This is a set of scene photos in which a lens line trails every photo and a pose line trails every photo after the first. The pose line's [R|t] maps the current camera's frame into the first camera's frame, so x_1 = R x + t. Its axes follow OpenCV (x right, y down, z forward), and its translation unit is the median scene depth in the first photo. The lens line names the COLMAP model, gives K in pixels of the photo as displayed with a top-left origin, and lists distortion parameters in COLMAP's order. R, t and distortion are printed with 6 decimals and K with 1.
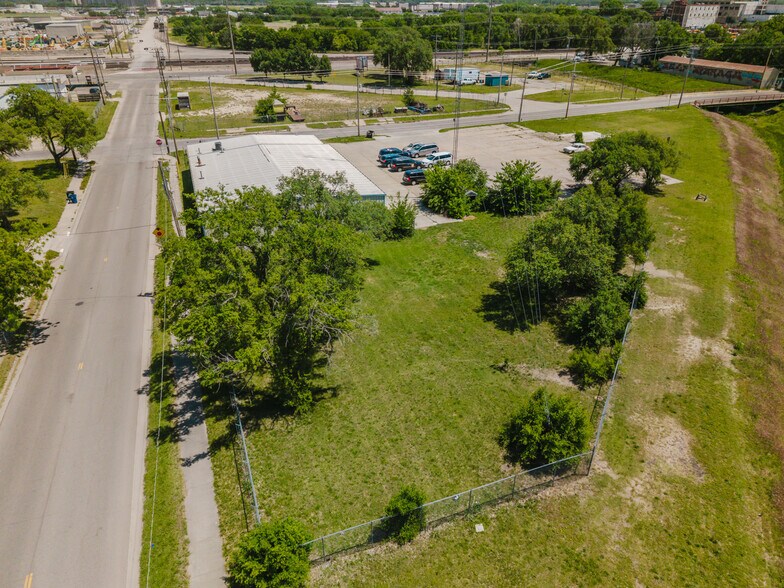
lens RADIAL K [[526.6, 0, 392.3], [0, 526.6, 293.8], [0, 0, 1]] dist [0.032547, -0.033134]
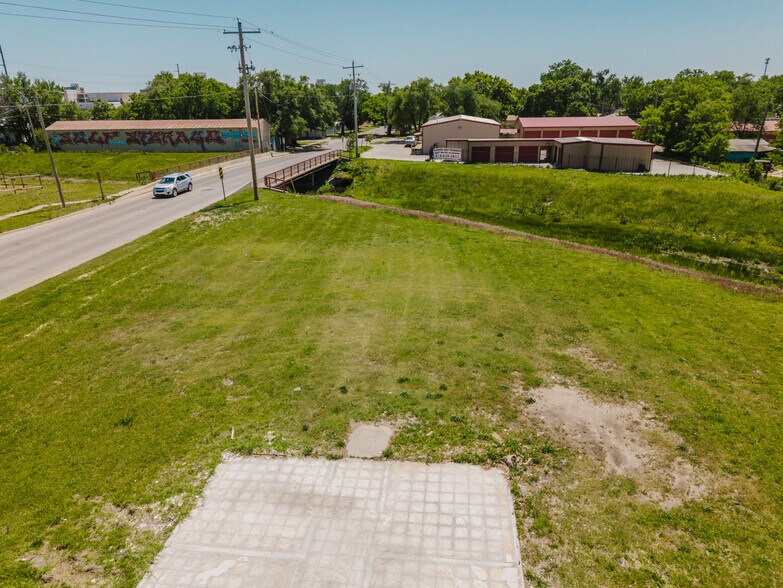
lens RADIAL K [[526.0, 0, 393.0], [0, 526.0, 302.4], [0, 0, 1]] dist [0.032547, -0.033134]
pose [[0.461830, -0.322665, 0.826196, 0.378309], [0.445159, 0.889990, 0.098743, -0.409840], [-0.767168, 0.322186, 0.554662, 1.092008]]
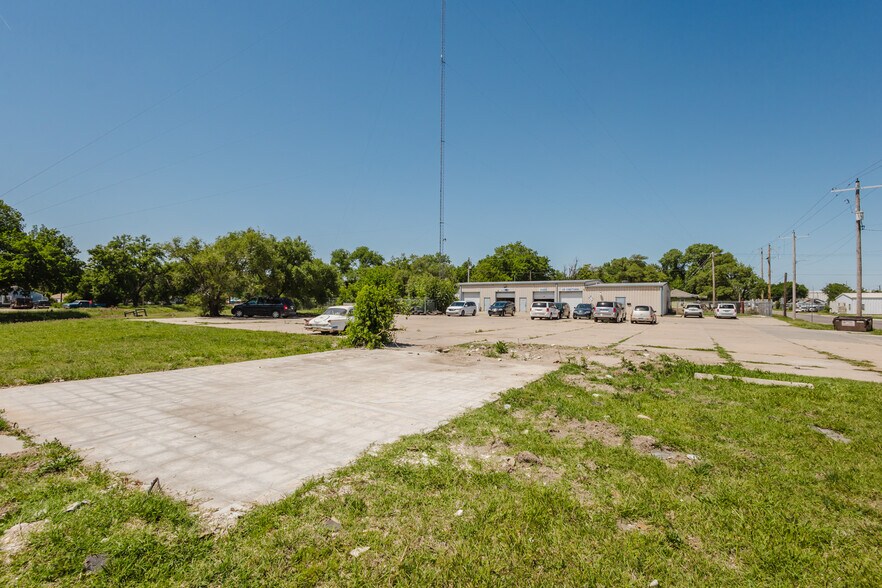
lens RADIAL K [[405.2, 0, 438.5], [0, 405.2, 298.2], [0, 0, 1]] dist [0.003185, 0.002185]
pose [[-0.800259, -0.010291, -0.599566, 0.473434], [-0.298862, 0.873670, 0.383904, -0.409771], [0.519872, 0.486410, -0.702238, 1.250005]]
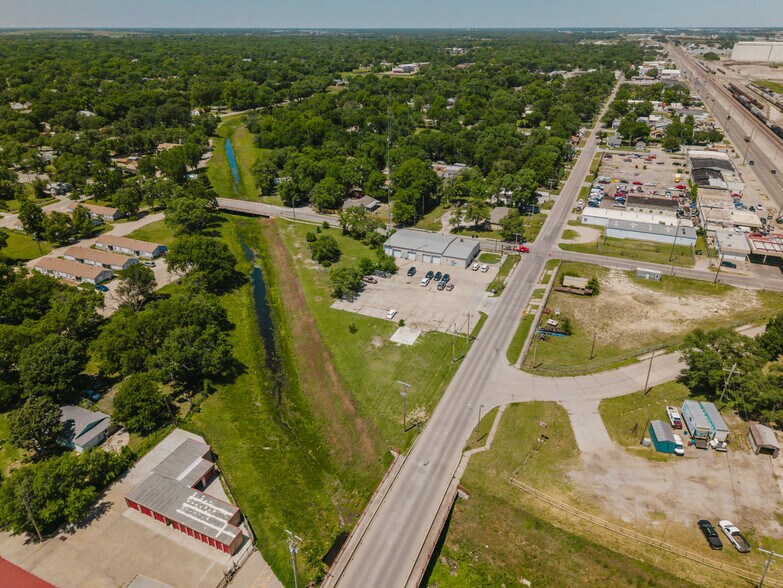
lens RADIAL K [[526.0, 0, 389.9], [0, 526.0, 289.1], [0, 0, 1]] dist [0.032547, -0.033134]
pose [[-0.698688, 0.317275, -0.641226, 1.557450], [-0.348653, 0.631648, 0.692432, -1.654731], [0.624720, 0.707360, -0.330706, 1.621320]]
